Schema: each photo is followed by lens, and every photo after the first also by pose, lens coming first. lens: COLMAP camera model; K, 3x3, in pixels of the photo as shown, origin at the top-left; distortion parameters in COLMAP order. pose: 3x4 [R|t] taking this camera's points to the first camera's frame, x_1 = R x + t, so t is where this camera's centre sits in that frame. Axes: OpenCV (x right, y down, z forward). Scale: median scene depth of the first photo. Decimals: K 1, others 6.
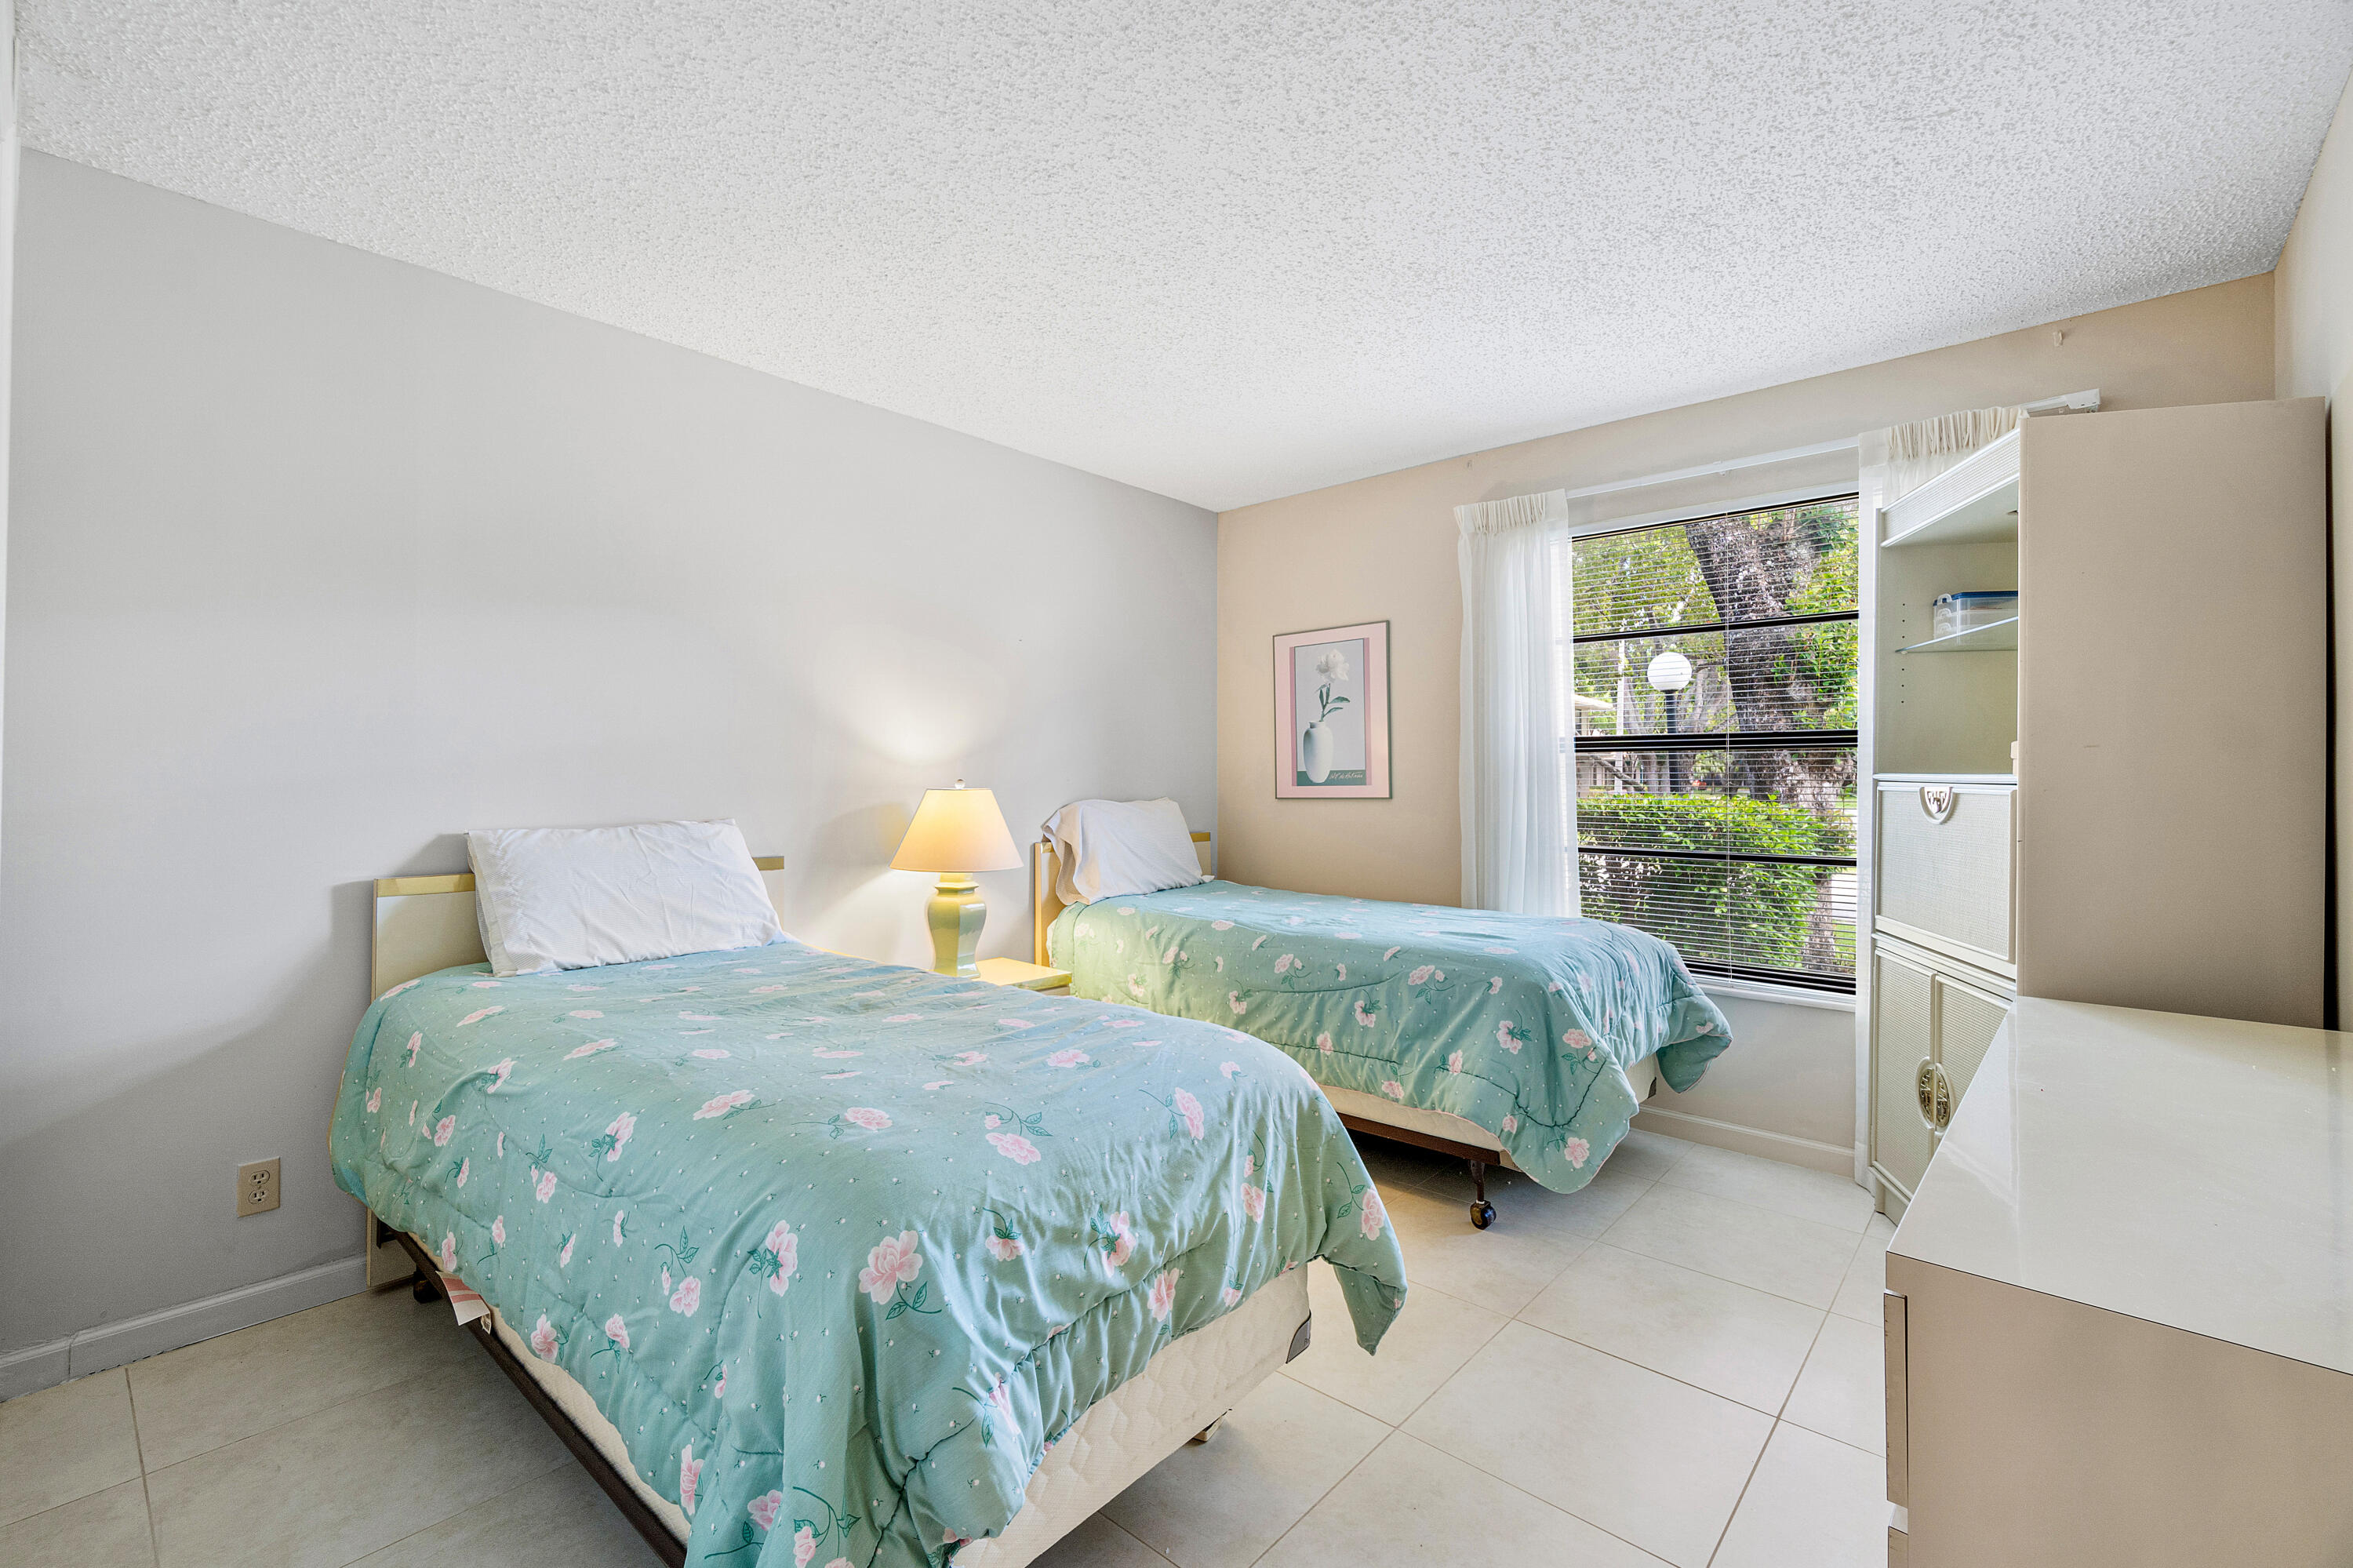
lens RADIAL K [[1029.9, 0, 1167.5], [0, 1029.9, 778.7], [0, 0, 1]] dist [-0.008643, 0.001694]
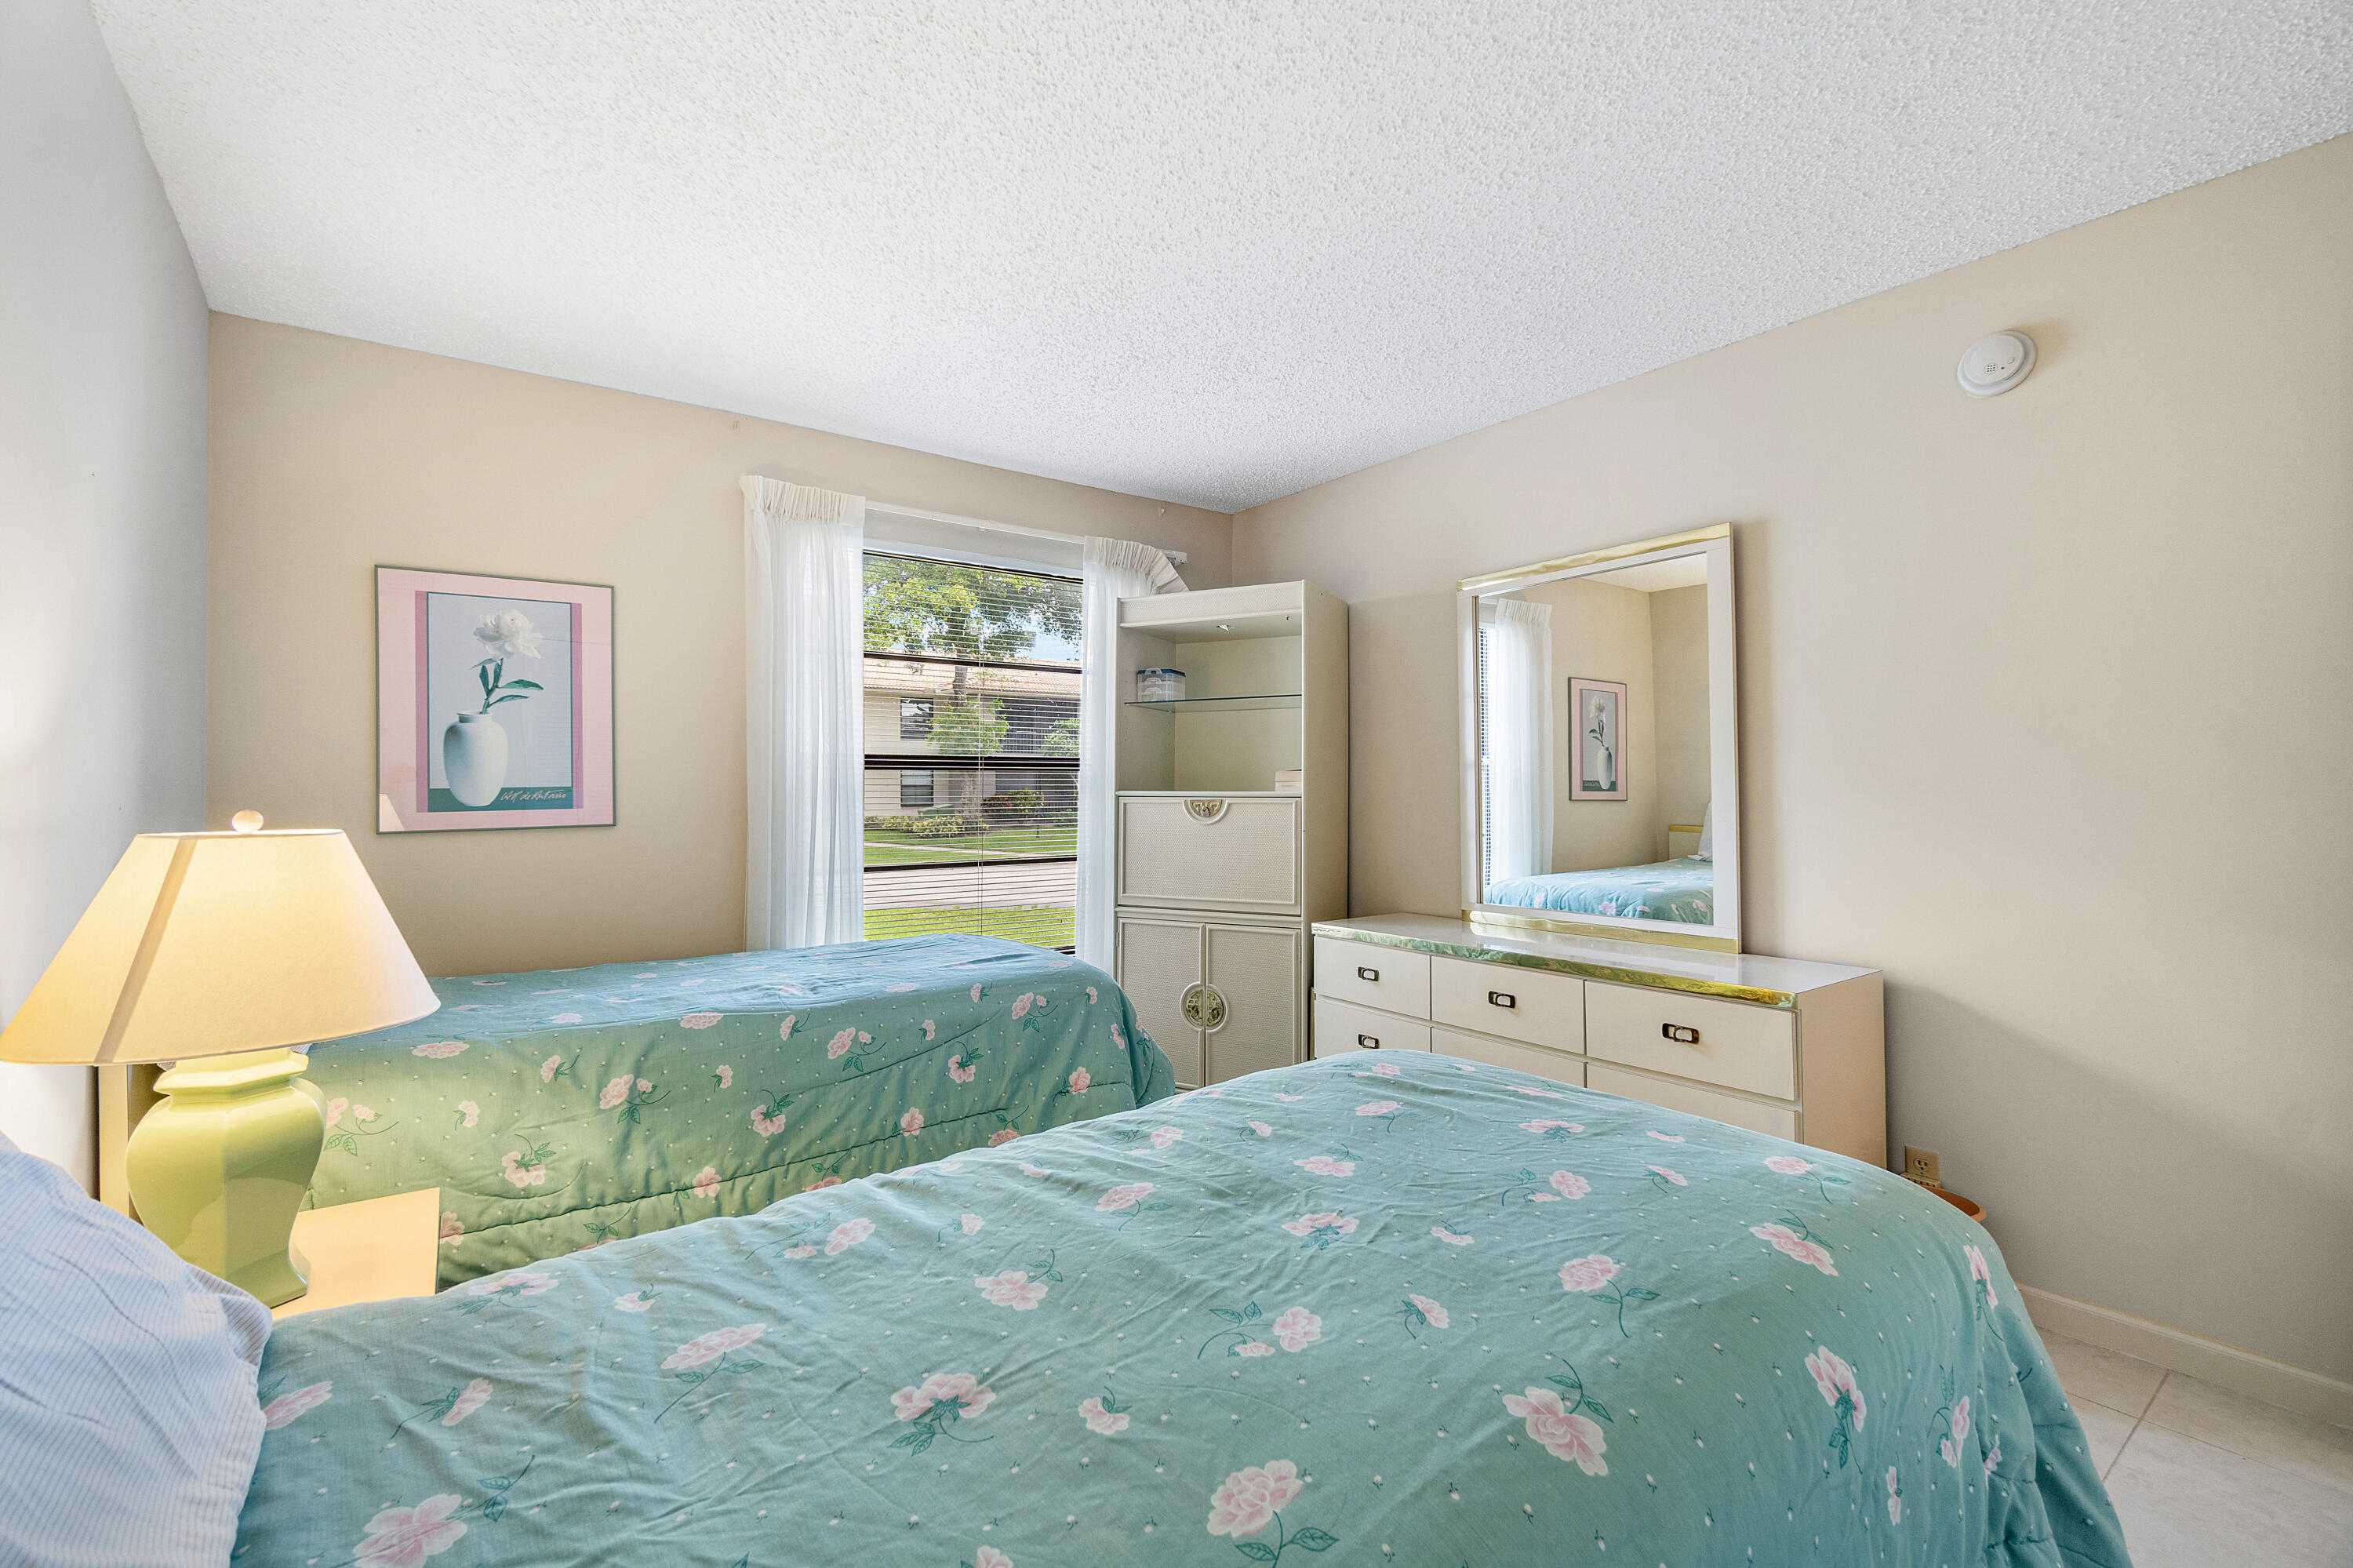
lens RADIAL K [[1029.9, 0, 1168.8], [0, 1029.9, 781.5], [0, 0, 1]] dist [-0.008643, 0.001694]
pose [[0.175500, 0.007252, 0.984453, -0.555616], [0.005395, 0.999951, -0.008328, -0.005104], [-0.984465, 0.006772, 0.175452, 0.590170]]
